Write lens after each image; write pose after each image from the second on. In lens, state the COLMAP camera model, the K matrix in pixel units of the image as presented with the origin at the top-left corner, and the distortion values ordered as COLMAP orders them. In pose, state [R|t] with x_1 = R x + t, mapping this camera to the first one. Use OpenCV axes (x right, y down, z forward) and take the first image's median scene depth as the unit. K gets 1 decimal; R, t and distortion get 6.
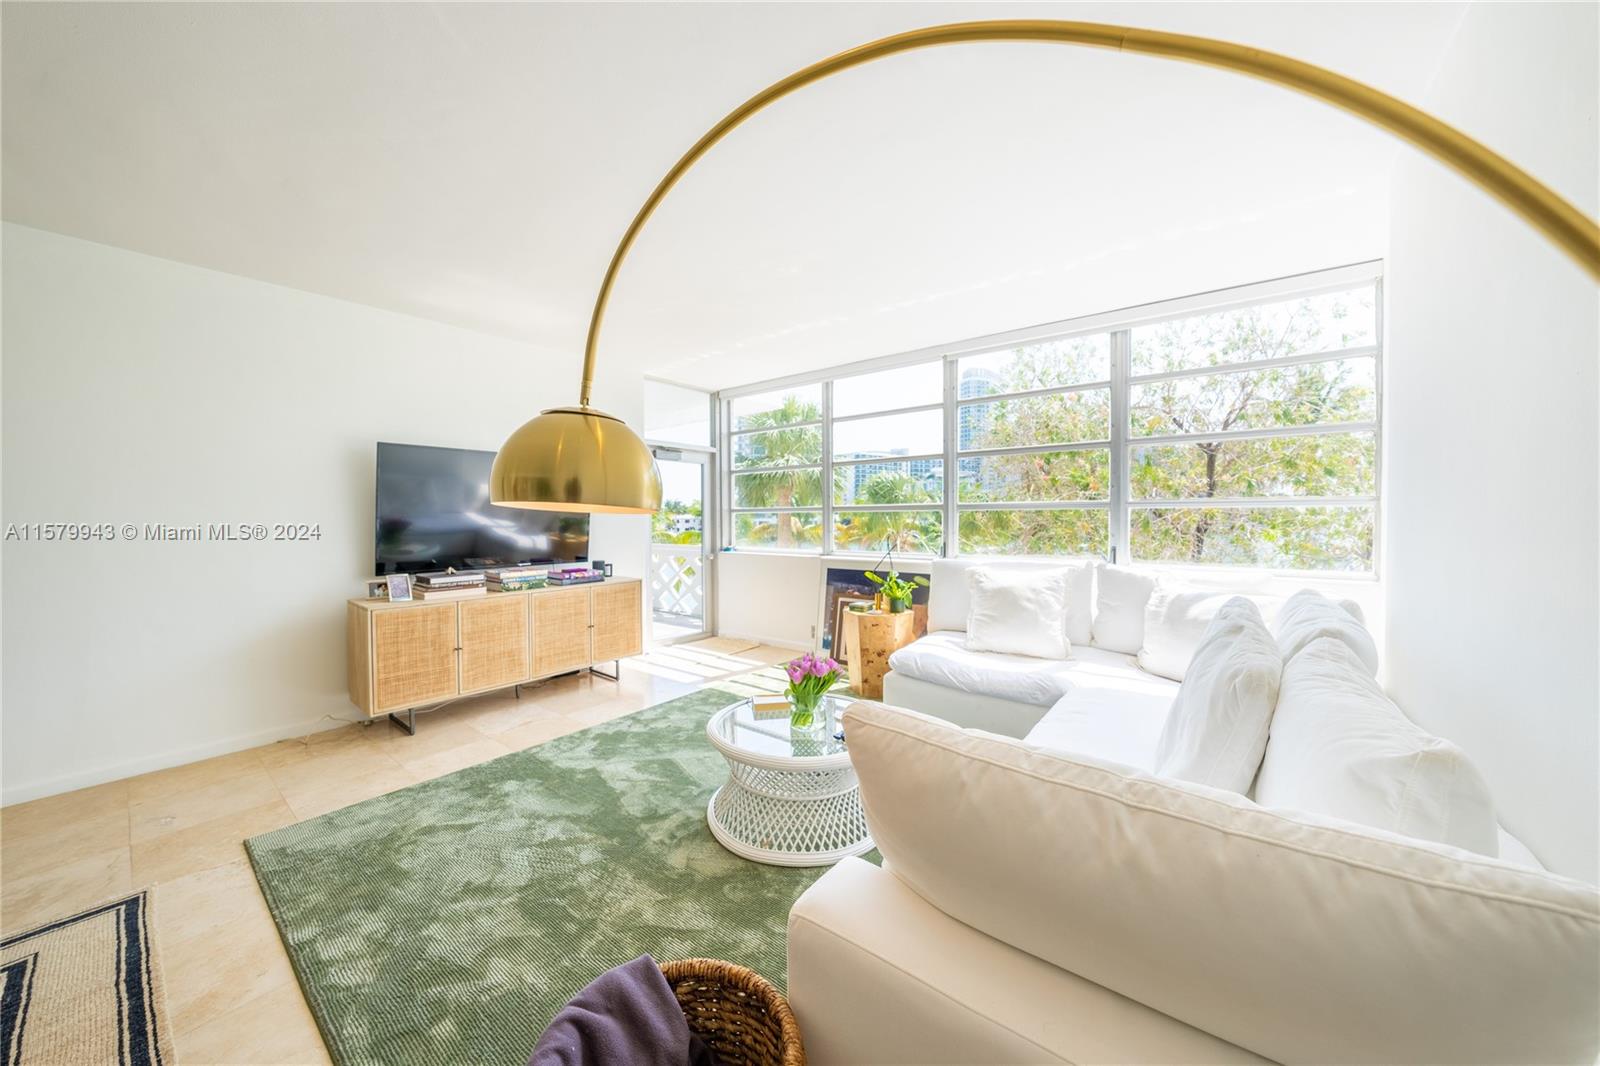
lens RADIAL K [[554.6, 0, 800.0], [0, 554.6, 533.0], [0, 0, 1]] dist [-0.009780, 0.000035]
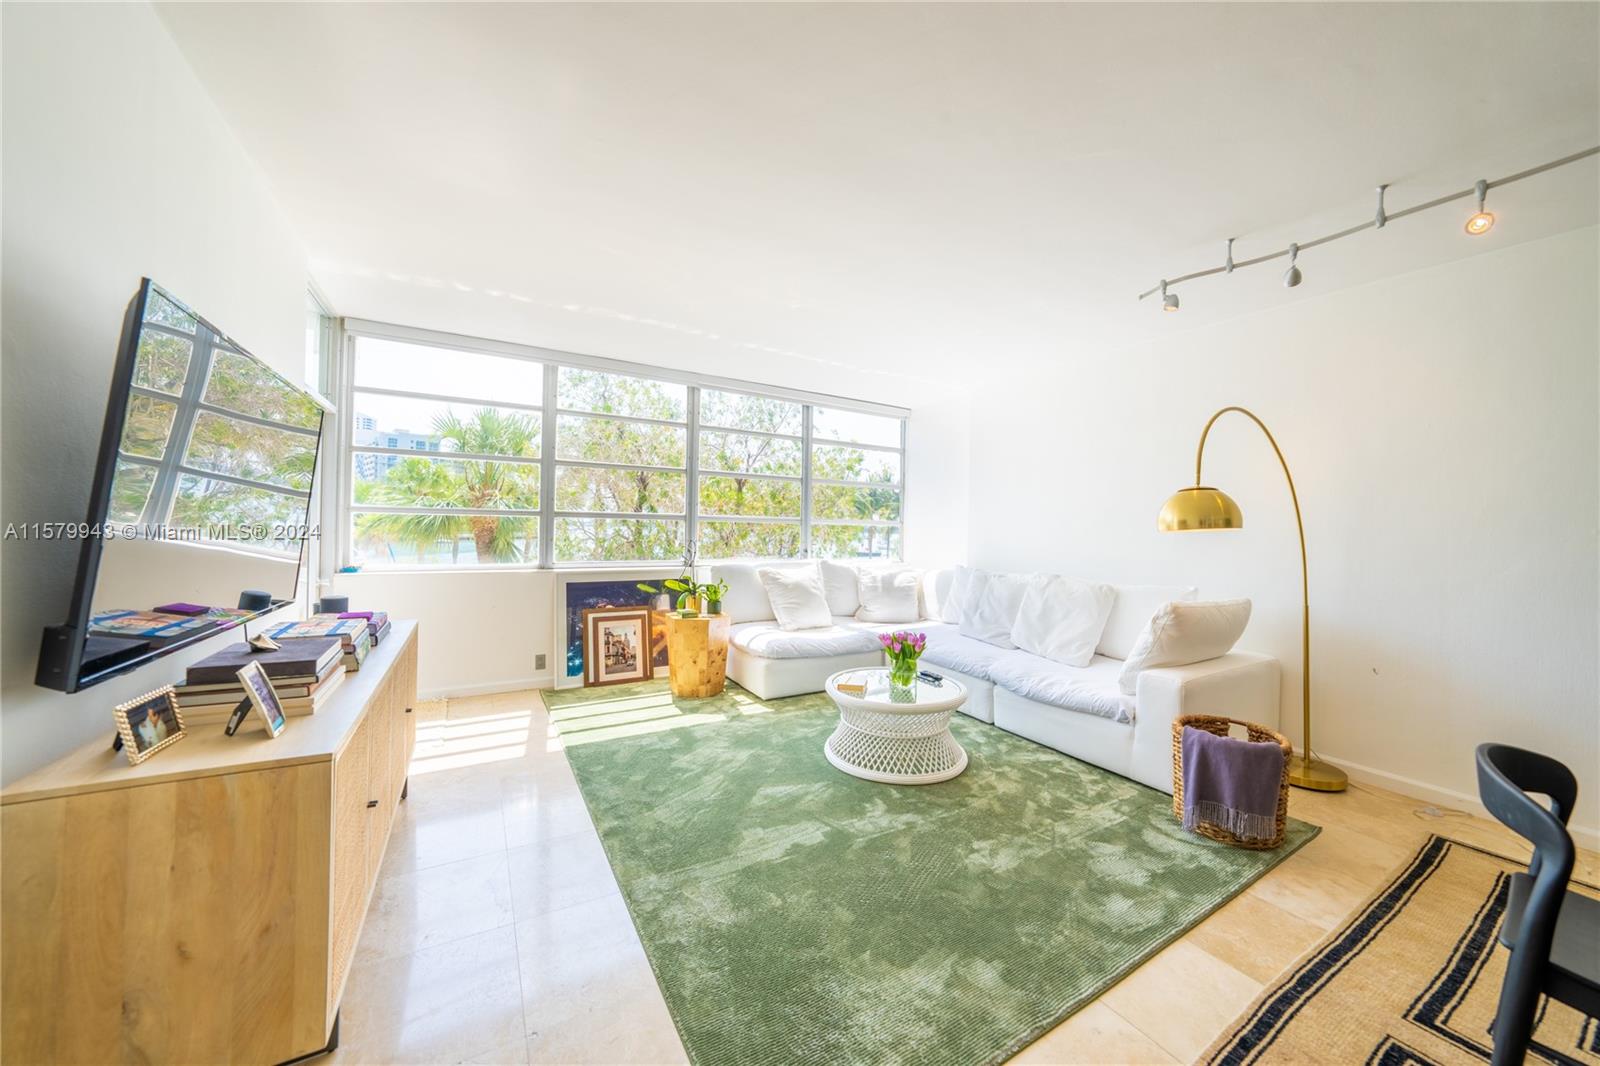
lens RADIAL K [[558.2, 0, 800.0], [0, 558.2, 533.0], [0, 0, 1]] dist [-0.031647, 0.006686]
pose [[0.364798, 0.005652, 0.931069, -0.730797], [0.004442, 0.999960, -0.007811, -0.006714], [-0.931076, 0.006985, 0.364758, 0.409028]]
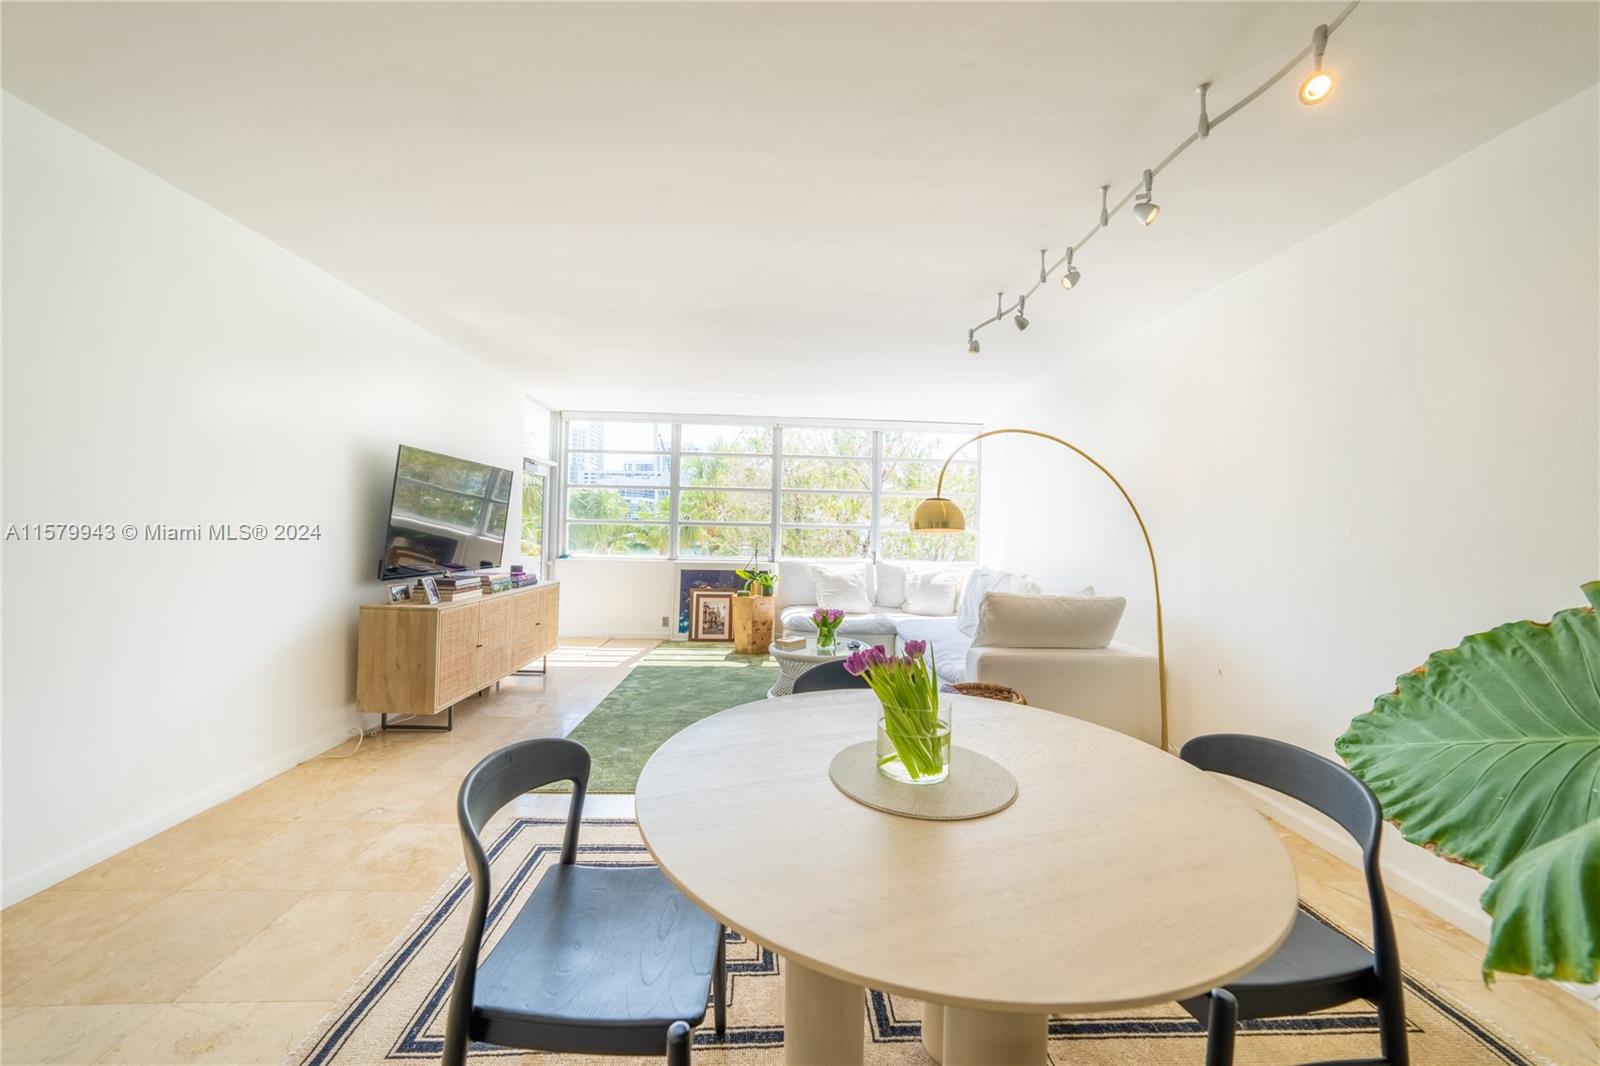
lens RADIAL K [[558.2, 0, 800.0], [0, 558.2, 533.0], [0, 0, 1]] dist [-0.031647, 0.006686]
pose [[0.756755, 0.021426, 0.653348, -0.685341], [-0.007418, 0.999680, -0.024191, 0.009500], [-0.653657, 0.013460, 0.756671, -0.175453]]
